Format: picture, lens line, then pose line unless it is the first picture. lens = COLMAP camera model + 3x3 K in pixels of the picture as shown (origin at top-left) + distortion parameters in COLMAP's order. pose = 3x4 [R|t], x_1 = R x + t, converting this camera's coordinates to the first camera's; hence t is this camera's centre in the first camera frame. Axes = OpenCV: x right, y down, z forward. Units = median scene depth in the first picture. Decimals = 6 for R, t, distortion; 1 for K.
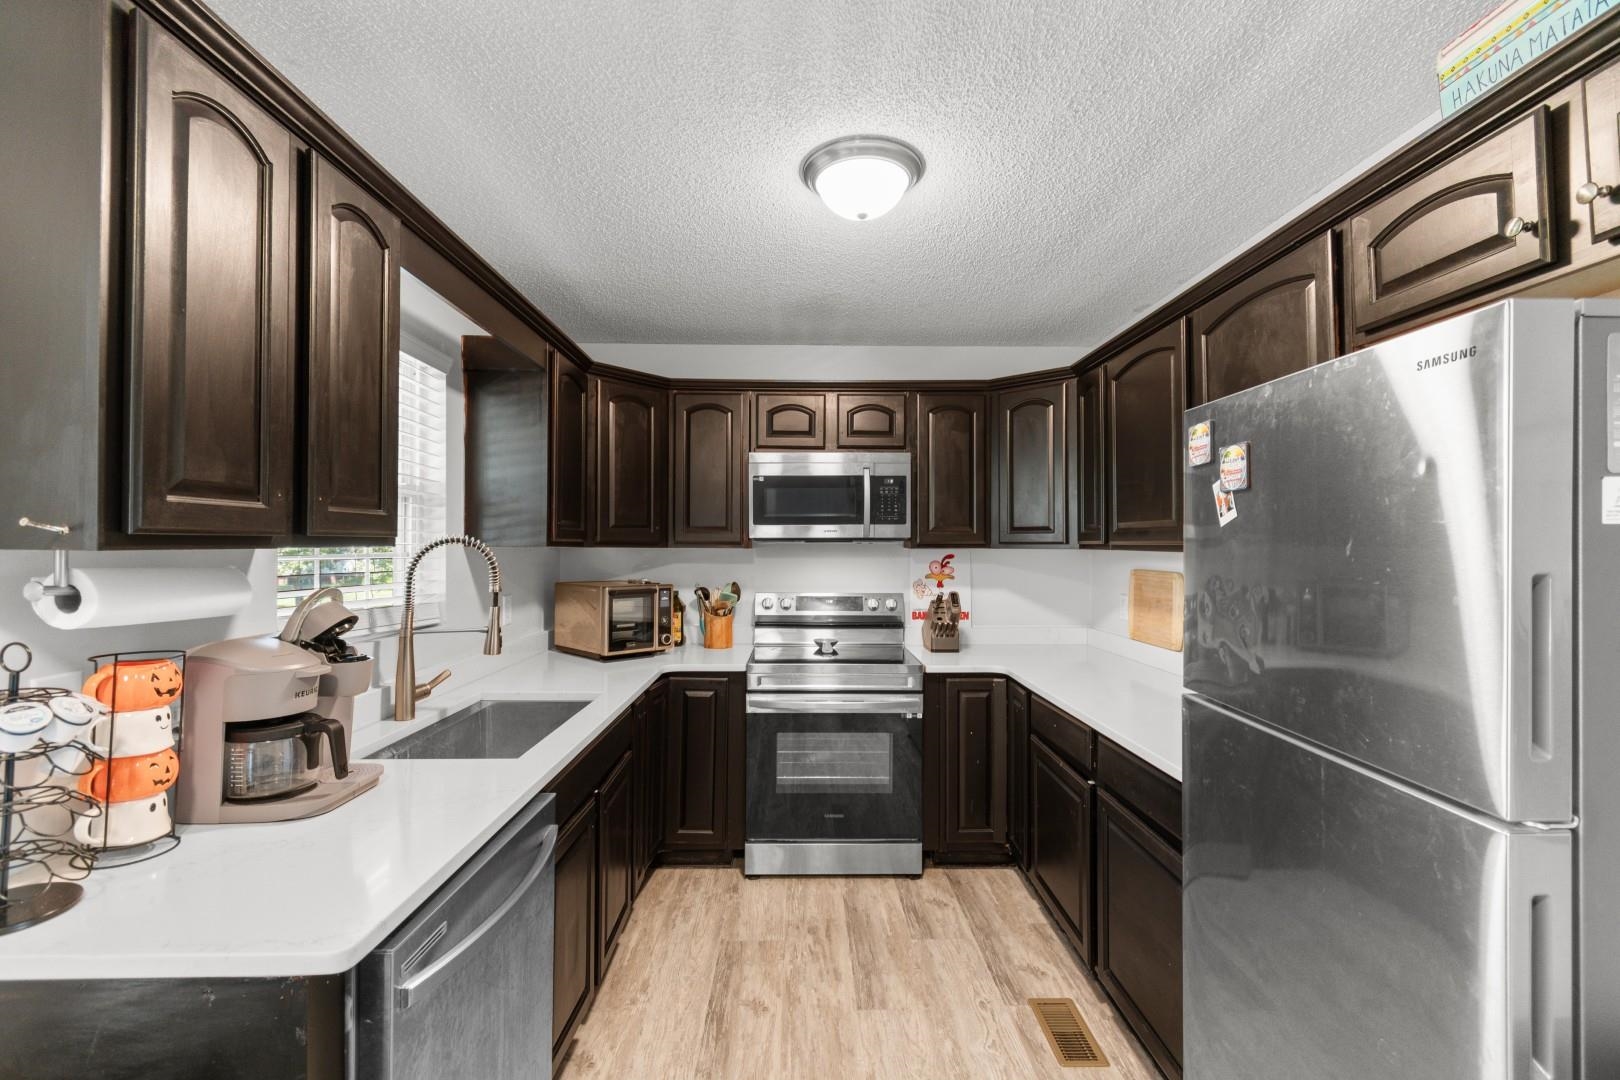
lens RADIAL K [[717.3, 0, 819.2], [0, 717.3, 541.9], [0, 0, 1]] dist [0.002431, 0.000123]
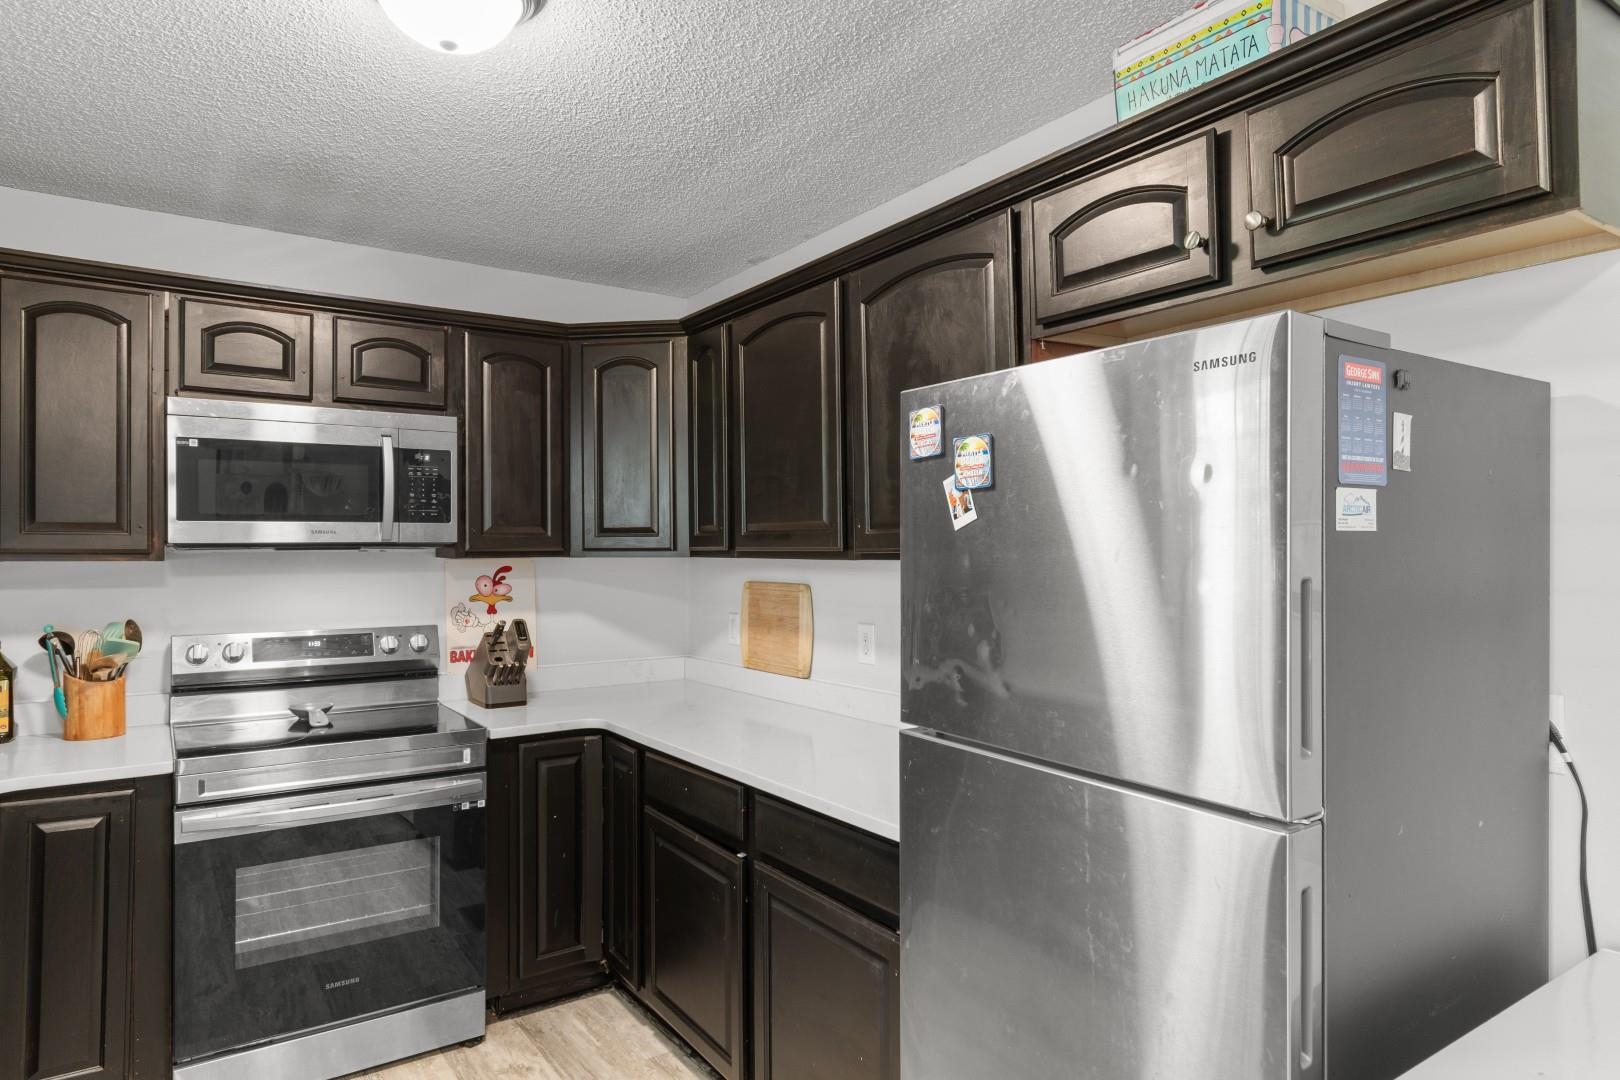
lens RADIAL K [[950.1, 0, 823.1], [0, 950.1, 547.1], [0, 0, 1]] dist [0.011397, -0.008313]
pose [[0.831584, -0.003400, 0.555389, -0.103633], [0.003494, 0.999994, 0.000891, -0.001457], [-0.555388, 0.001199, 0.831590, 0.074190]]
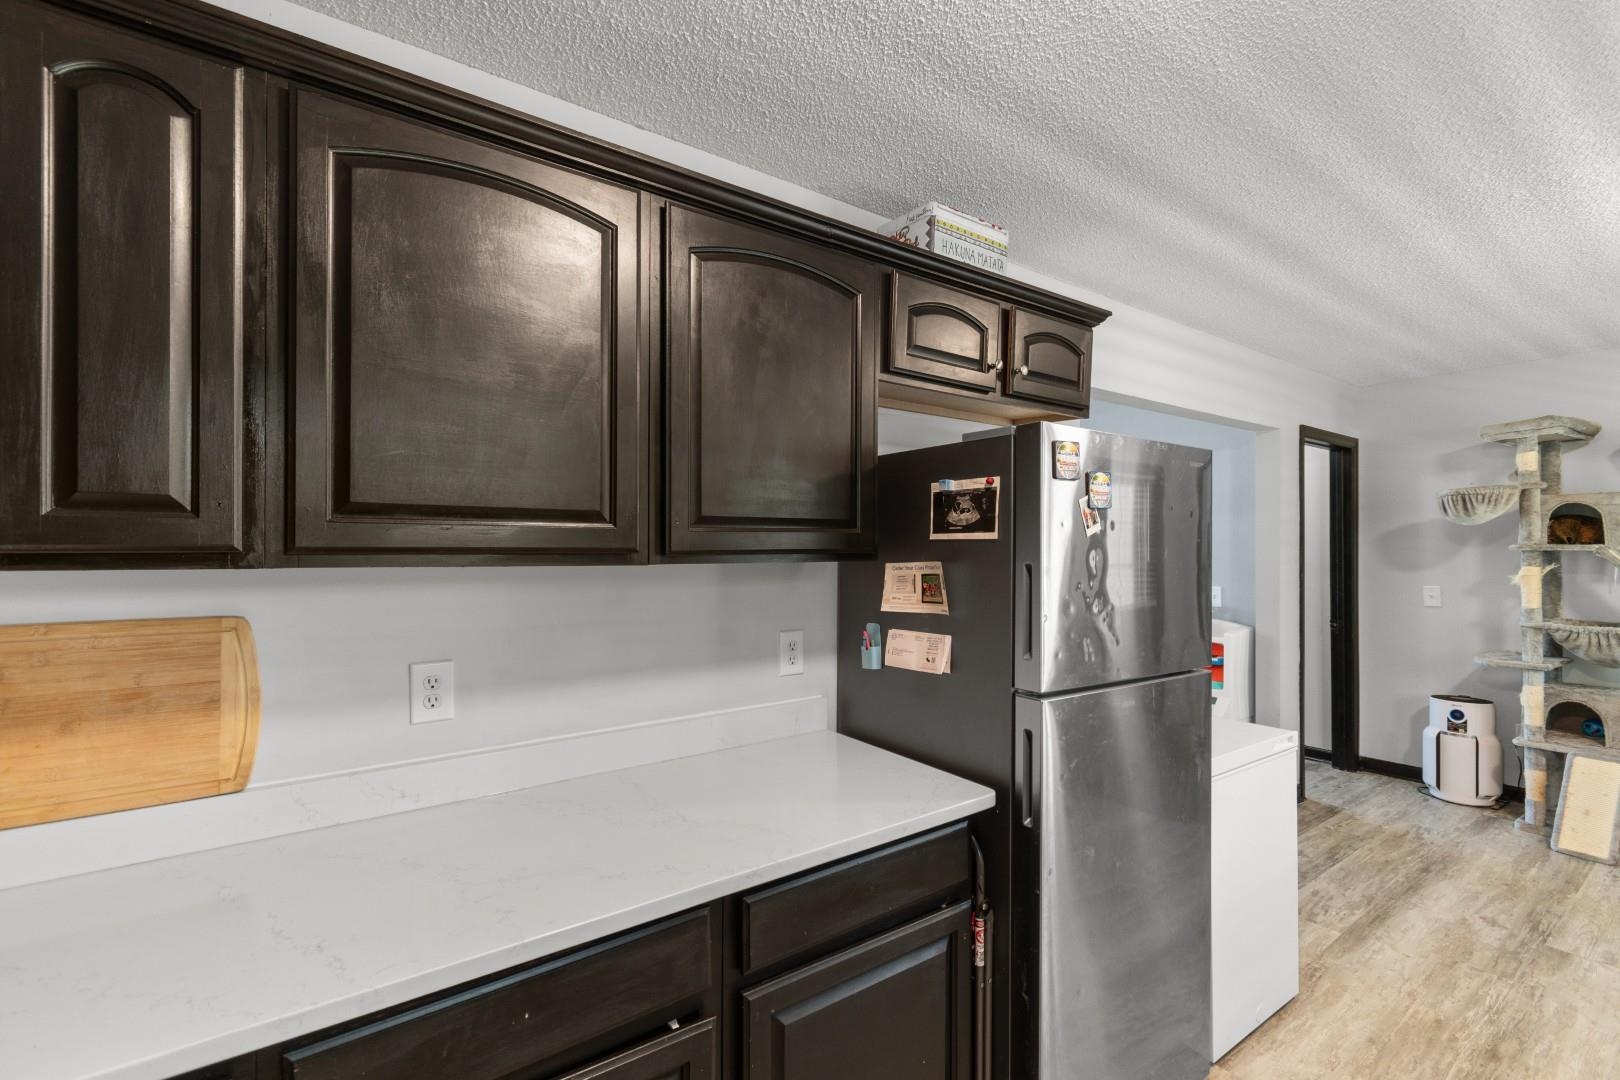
lens RADIAL K [[717.3, 0, 823.0], [0, 717.3, 538.3], [0, 0, 1]] dist [0.002431, 0.000123]
pose [[-0.569646, 0.010993, 0.821817, -0.085536], [-0.001587, 0.999894, -0.014475, -0.000273], [-0.821889, -0.009549, -0.569568, 1.047713]]
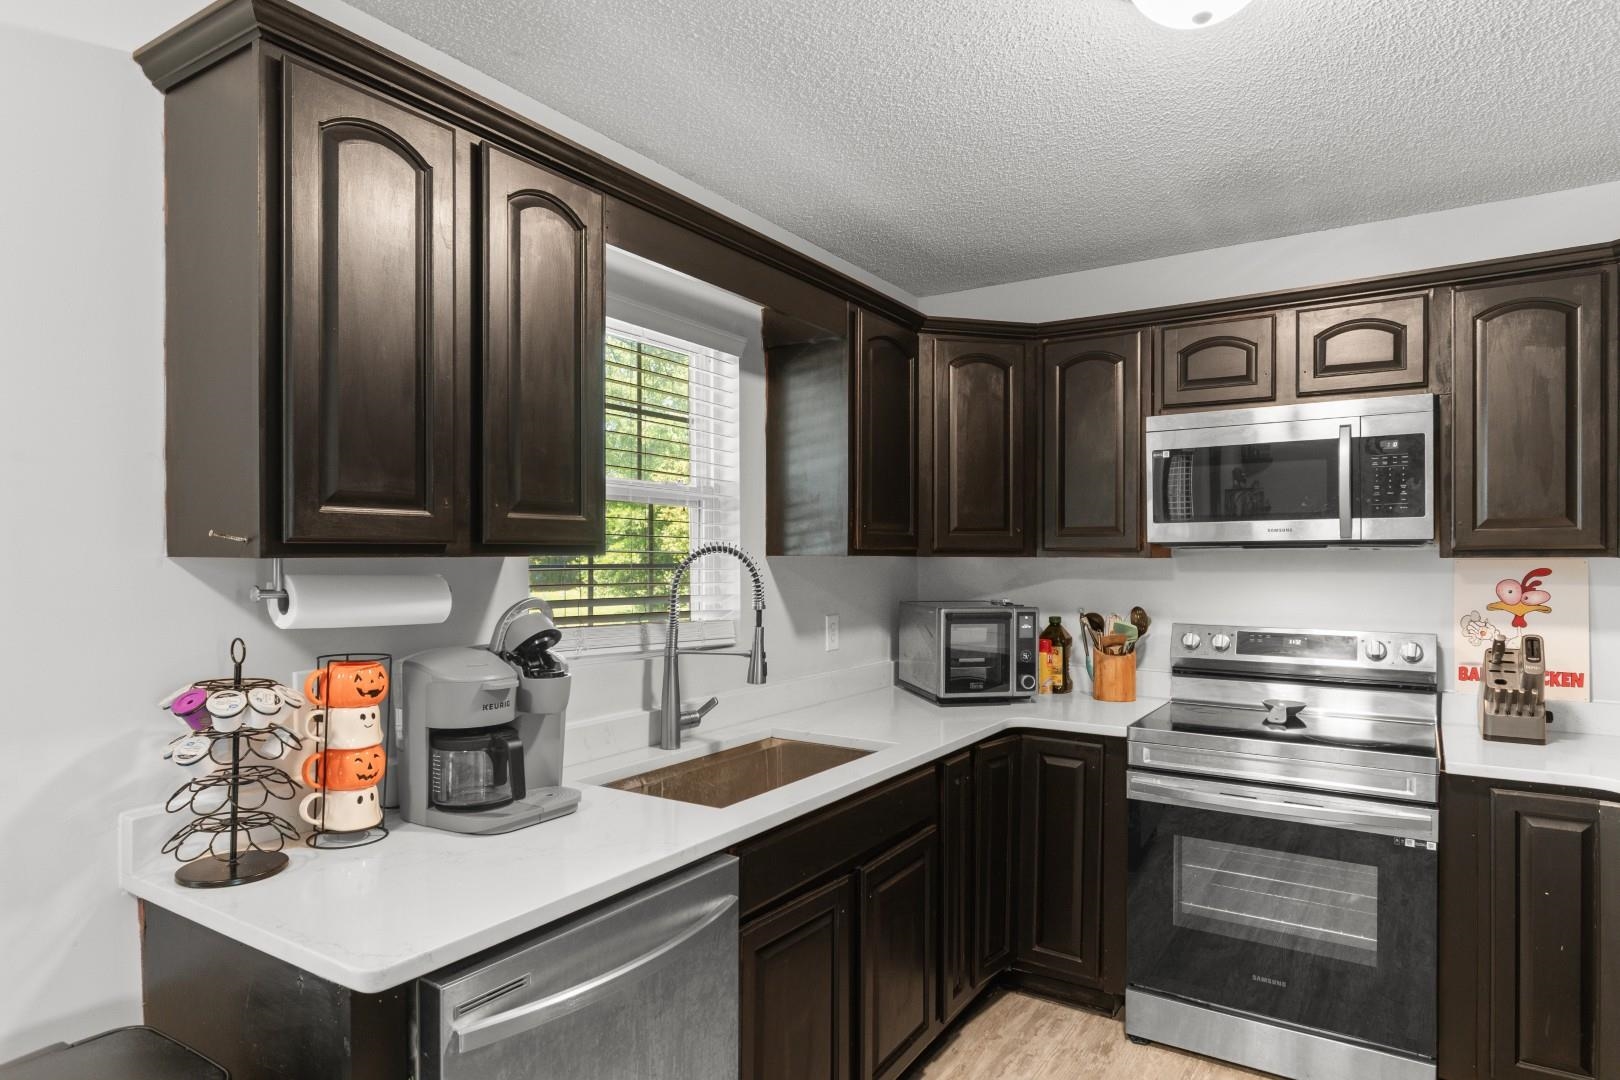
lens RADIAL K [[950.1, 0, 821.3], [0, 950.1, 561.1], [0, 0, 1]] dist [0.011397, -0.008313]
pose [[0.823989, -0.000026, -0.566606, 0.192102], [0.005775, 0.999948, 0.008353, 0.003274], [0.566577, -0.010155, 0.823946, 0.099145]]
